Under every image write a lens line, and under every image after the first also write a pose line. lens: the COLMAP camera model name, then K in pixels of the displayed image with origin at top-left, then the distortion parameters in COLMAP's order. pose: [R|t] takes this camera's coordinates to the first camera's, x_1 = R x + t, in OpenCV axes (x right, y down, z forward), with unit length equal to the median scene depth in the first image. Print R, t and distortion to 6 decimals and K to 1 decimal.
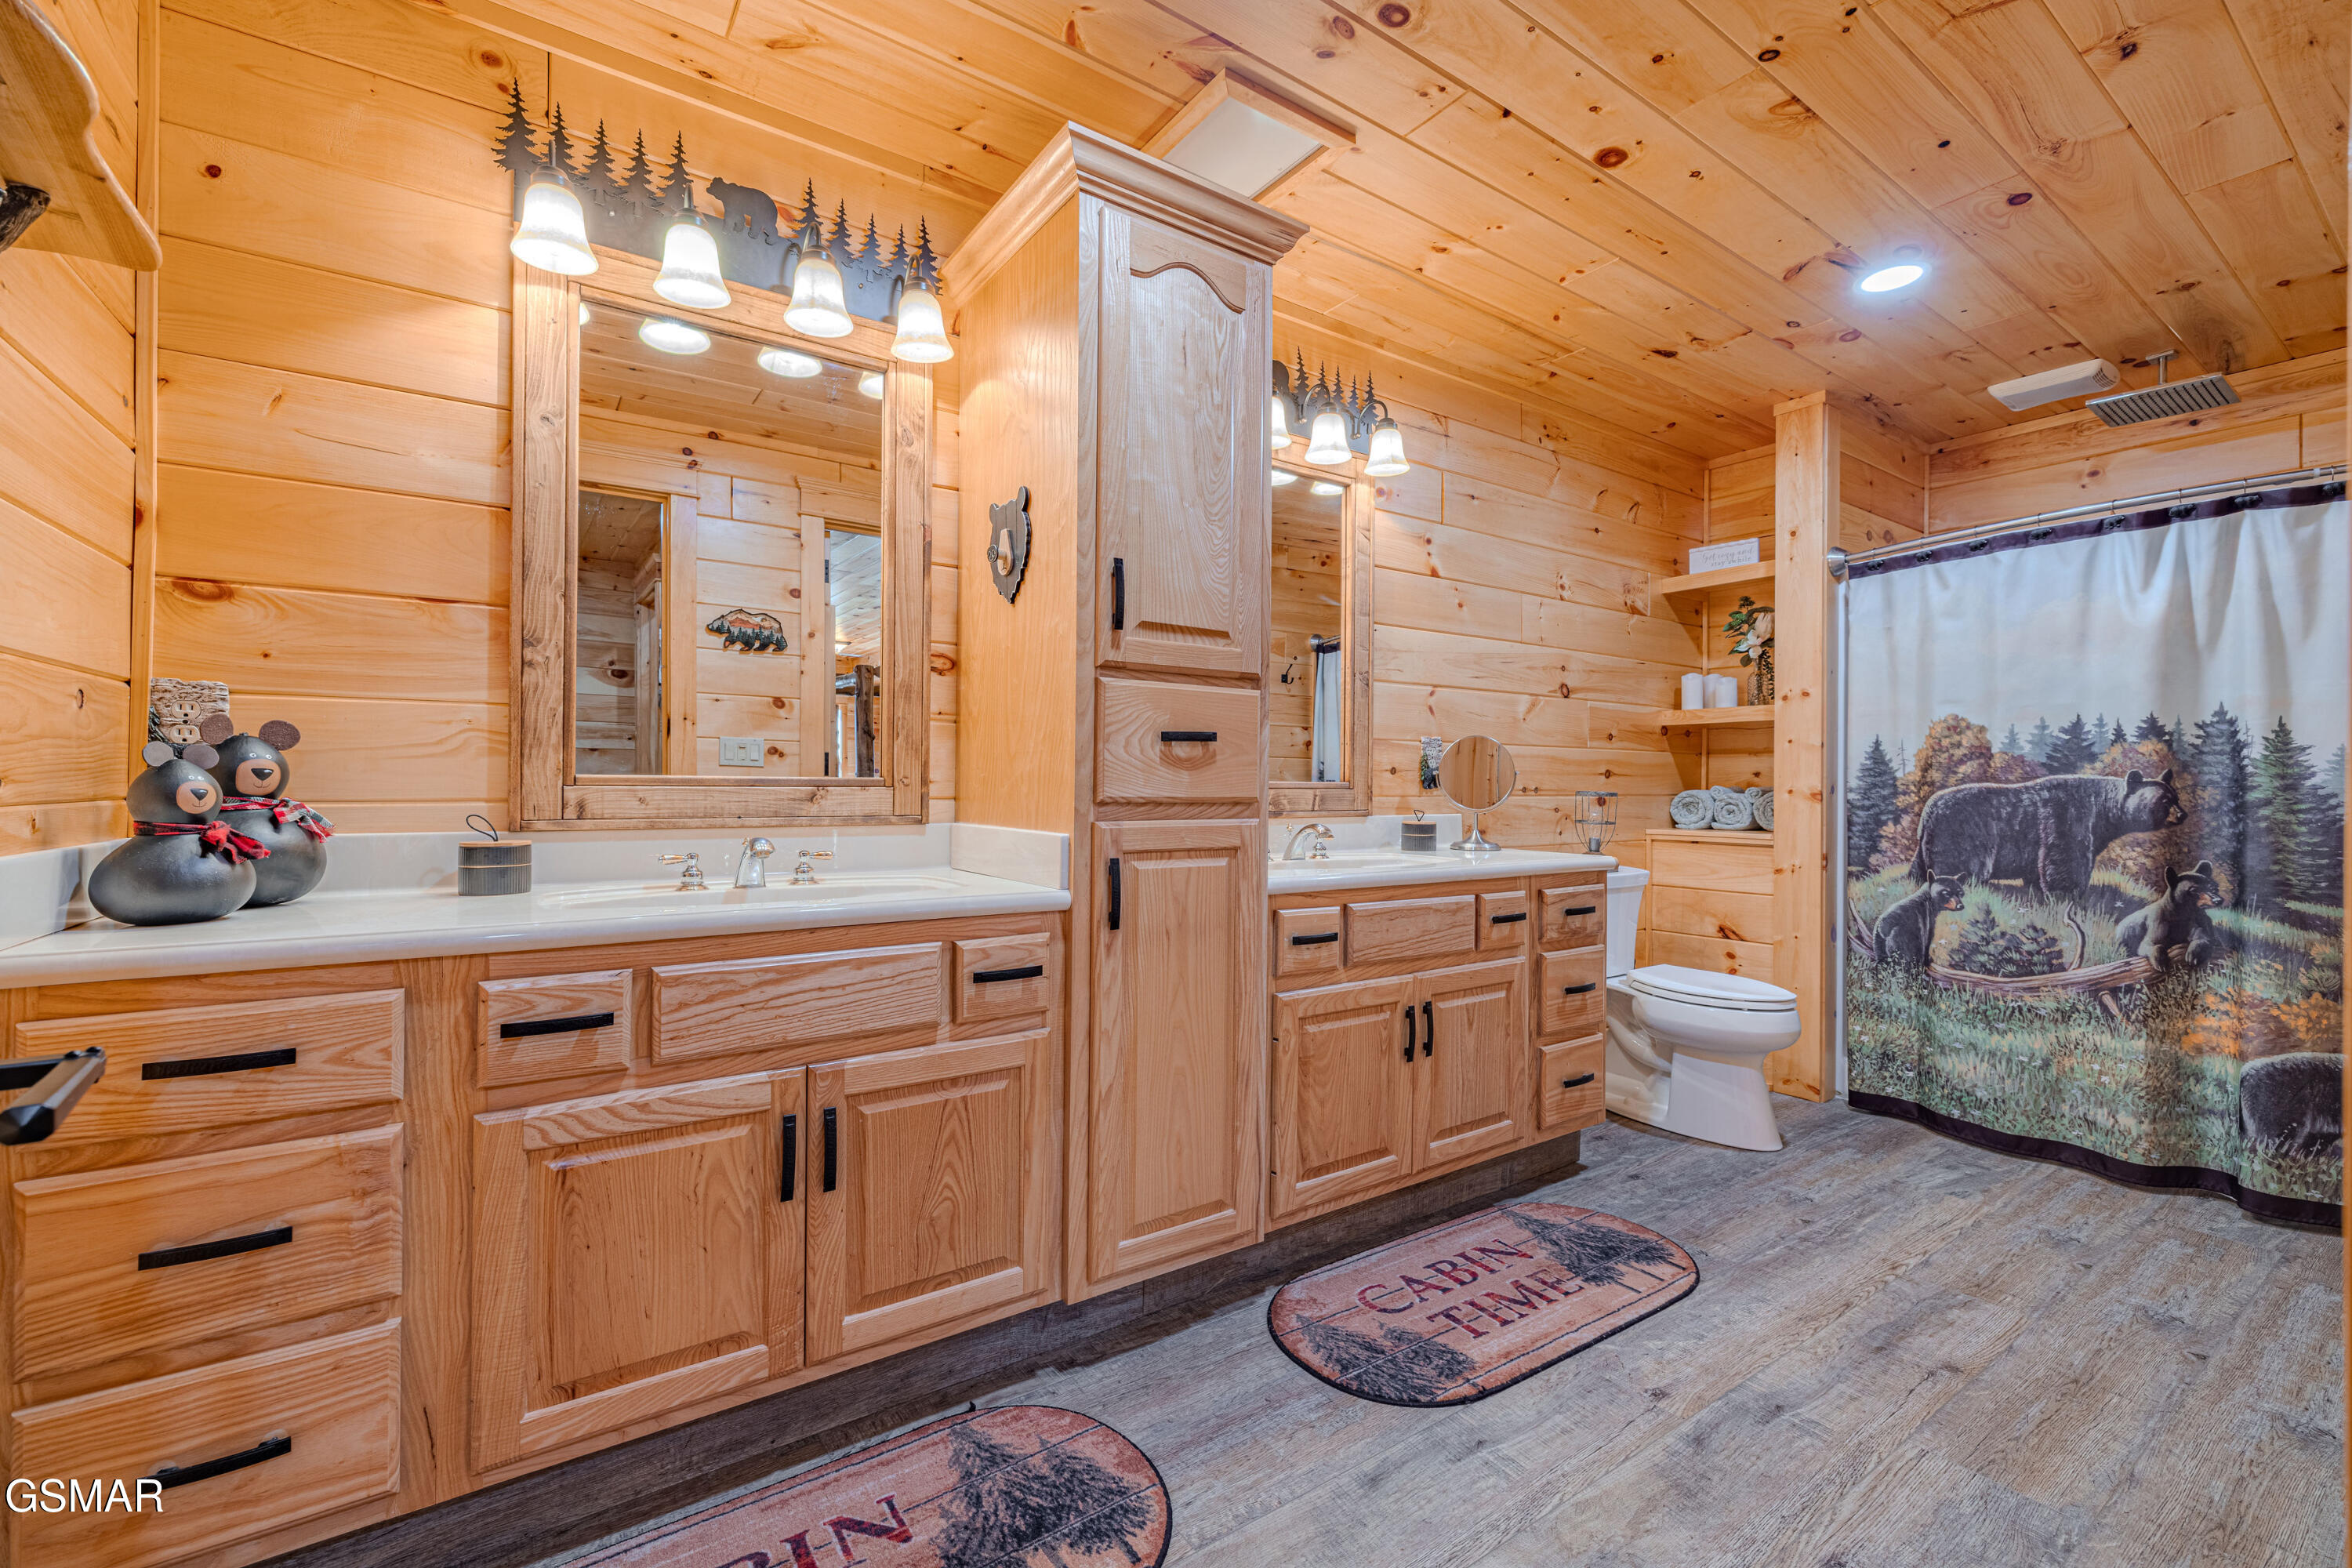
lens RADIAL K [[979.2, 0, 1169.3], [0, 979.2, 783.9], [0, 0, 1]] dist [0.001617, -0.000292]
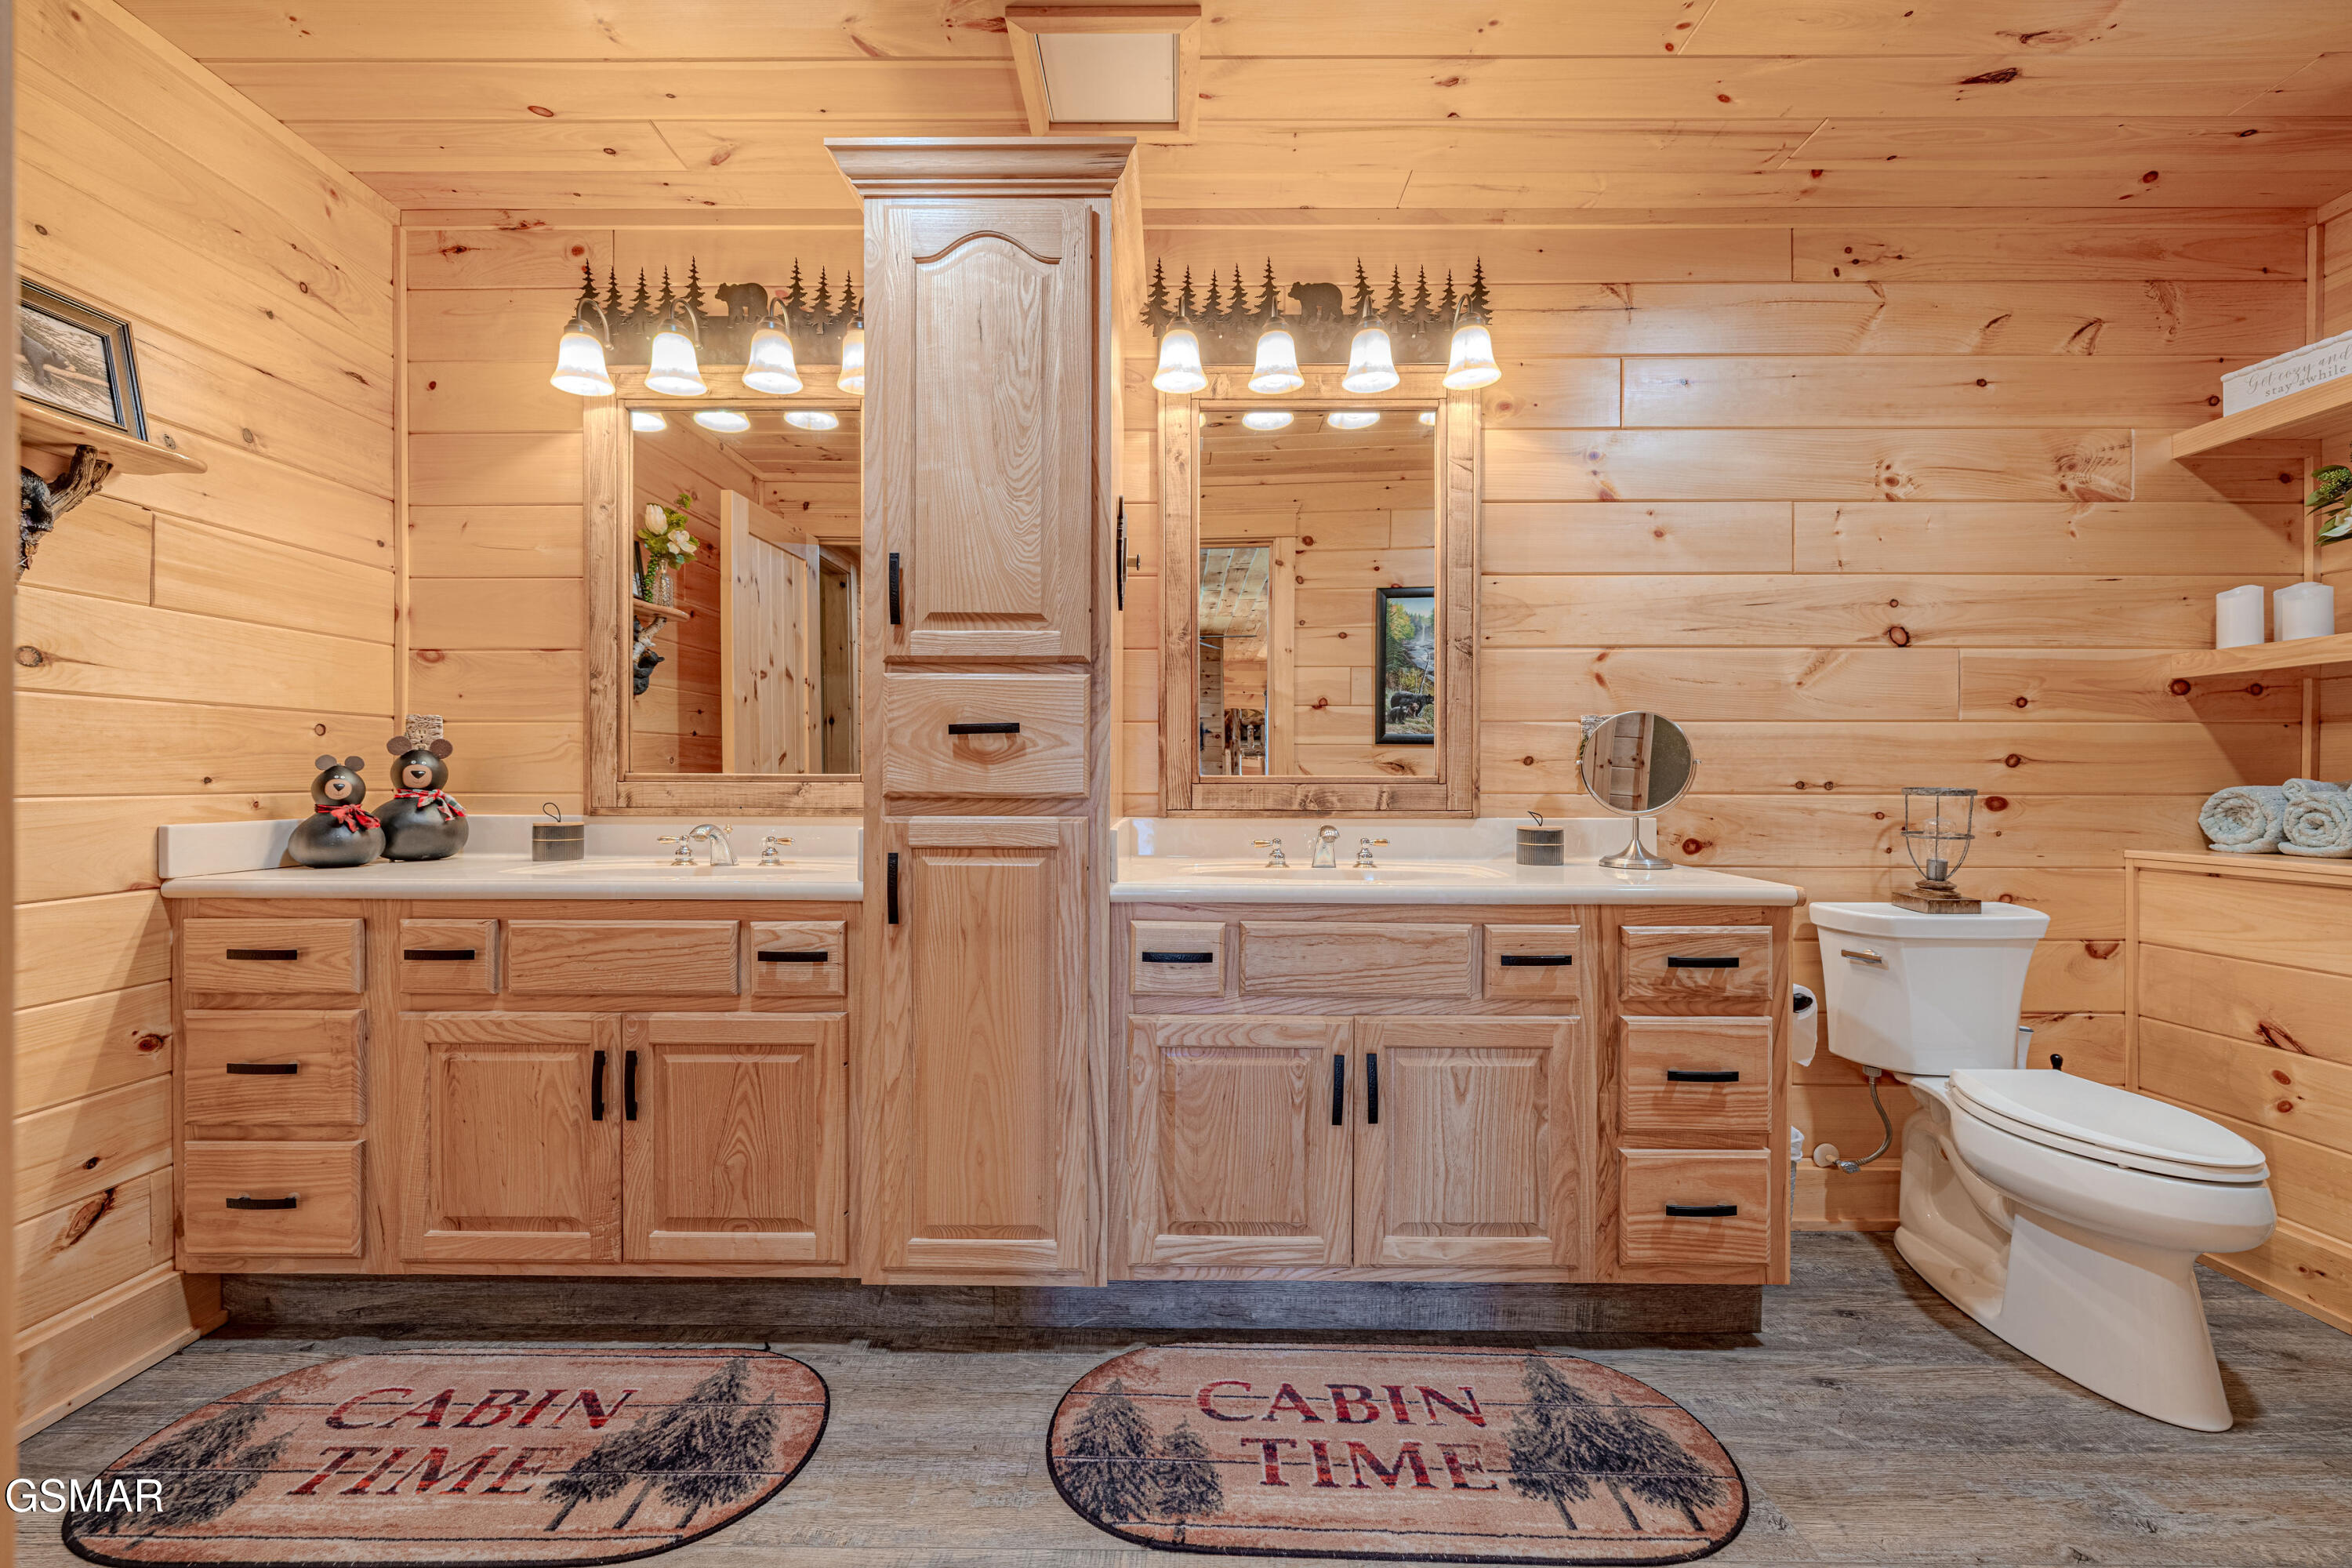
lens RADIAL K [[979.2, 0, 1168.4], [0, 979.2, 783.8], [0, 0, 1]] dist [0.001617, -0.000292]
pose [[0.821168, -0.001037, -0.570686, 0.708358], [0.002905, 0.999993, 0.002364, 0.003581], [0.570680, -0.003599, 0.821165, 0.319910]]
